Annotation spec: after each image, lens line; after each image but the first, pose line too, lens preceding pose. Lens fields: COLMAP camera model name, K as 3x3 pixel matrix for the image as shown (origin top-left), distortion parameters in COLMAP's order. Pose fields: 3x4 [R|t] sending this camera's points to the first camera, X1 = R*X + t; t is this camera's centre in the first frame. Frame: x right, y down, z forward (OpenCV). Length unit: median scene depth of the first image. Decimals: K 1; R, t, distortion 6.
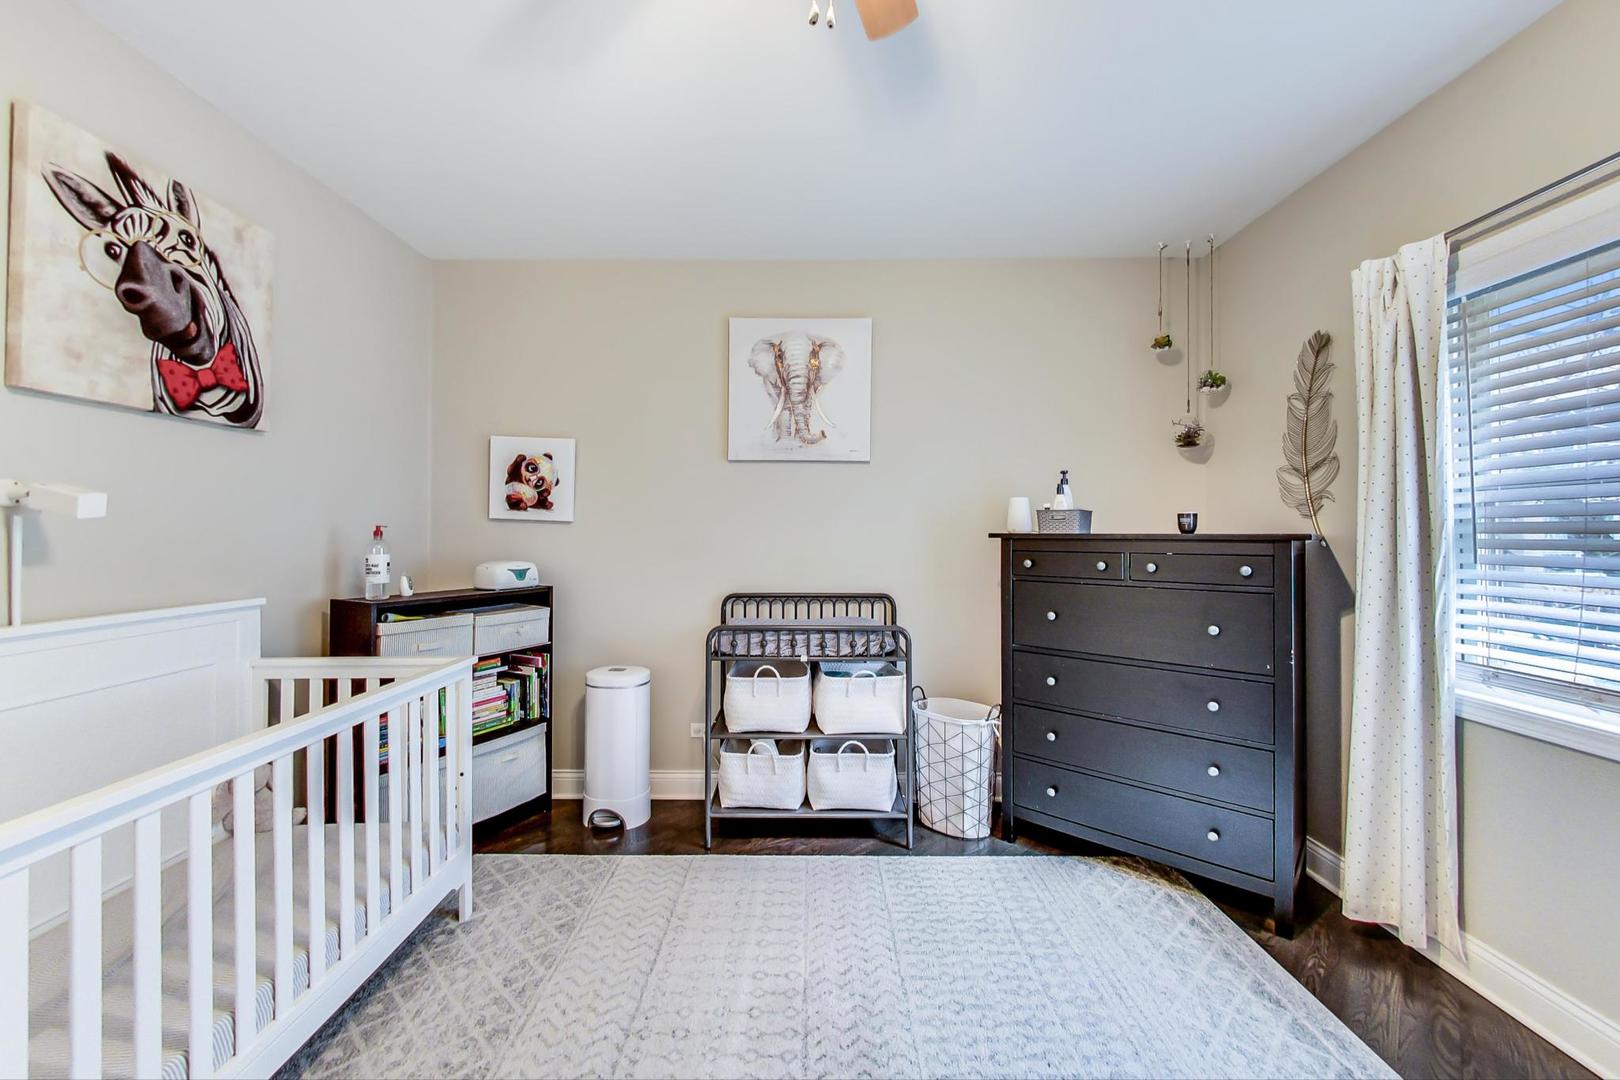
lens RADIAL K [[639.0, 0, 807.5], [0, 639.0, 524.8], [0, 0, 1]] dist [0.003368, -0.000393]
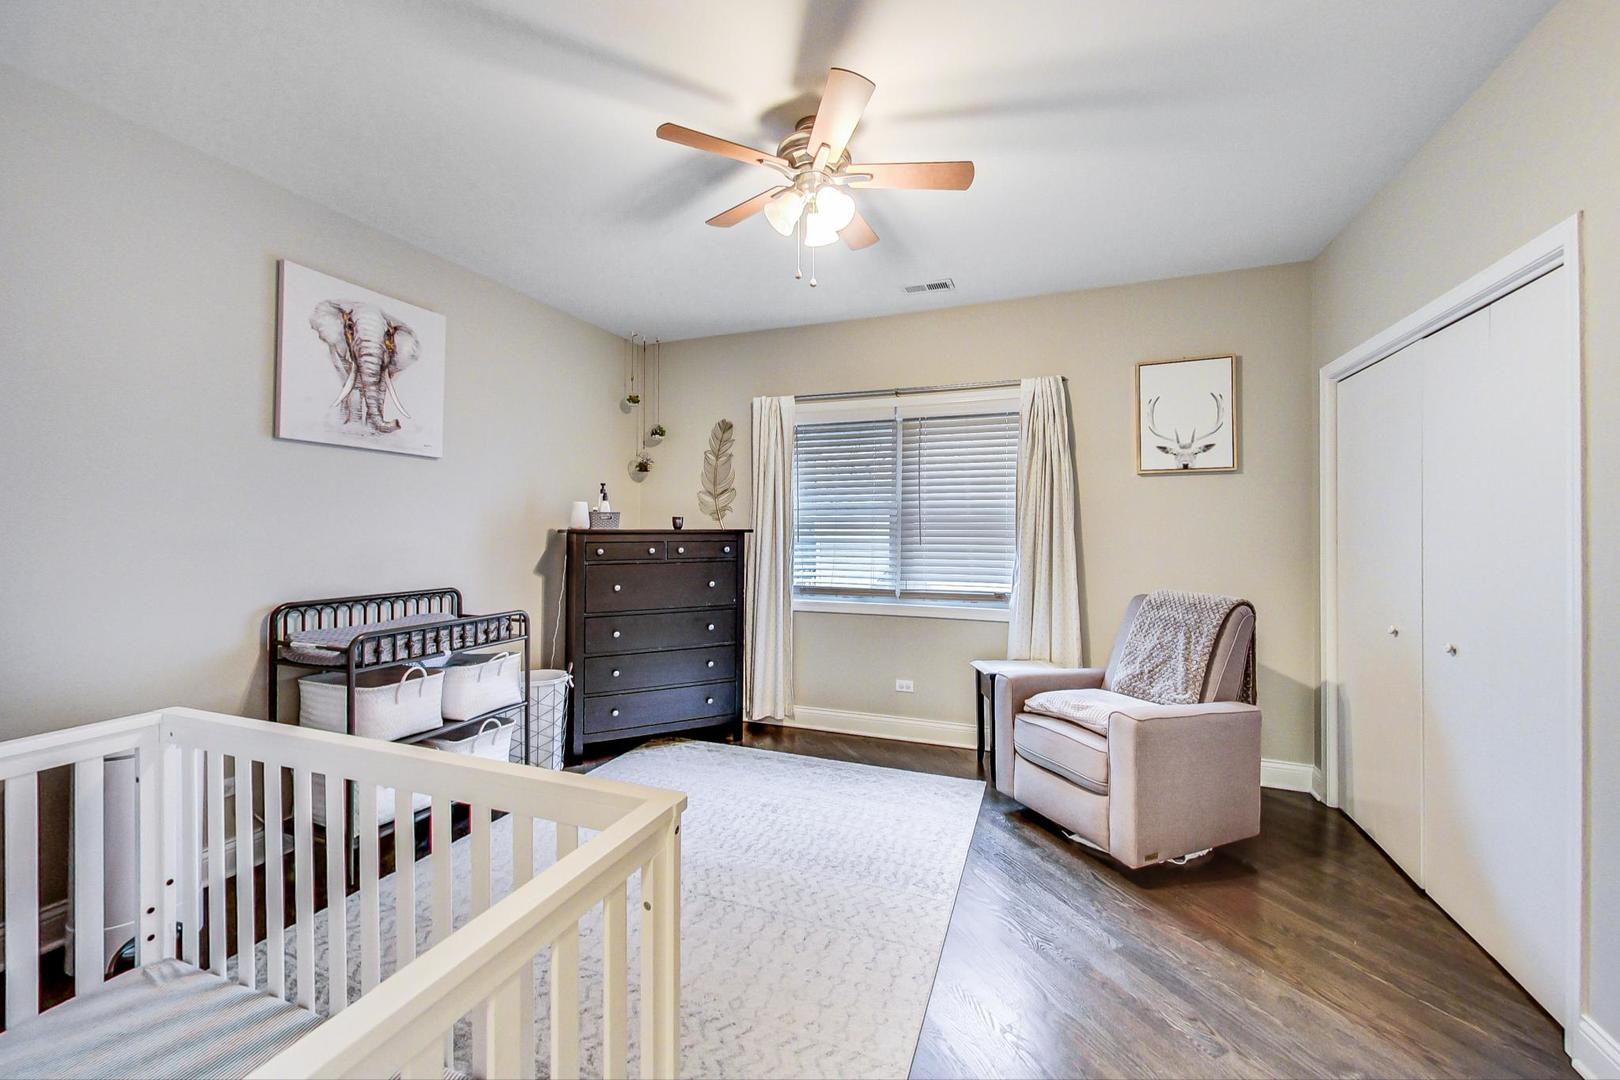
lens RADIAL K [[639.0, 0, 812.0], [0, 639.0, 536.7], [0, 0, 1]] dist [0.003368, -0.000393]
pose [[0.345863, -0.009920, 0.938233, -0.671320], [-0.014088, 0.999776, 0.015764, 0.001411], [-0.938179, -0.018670, 0.345646, 0.100531]]
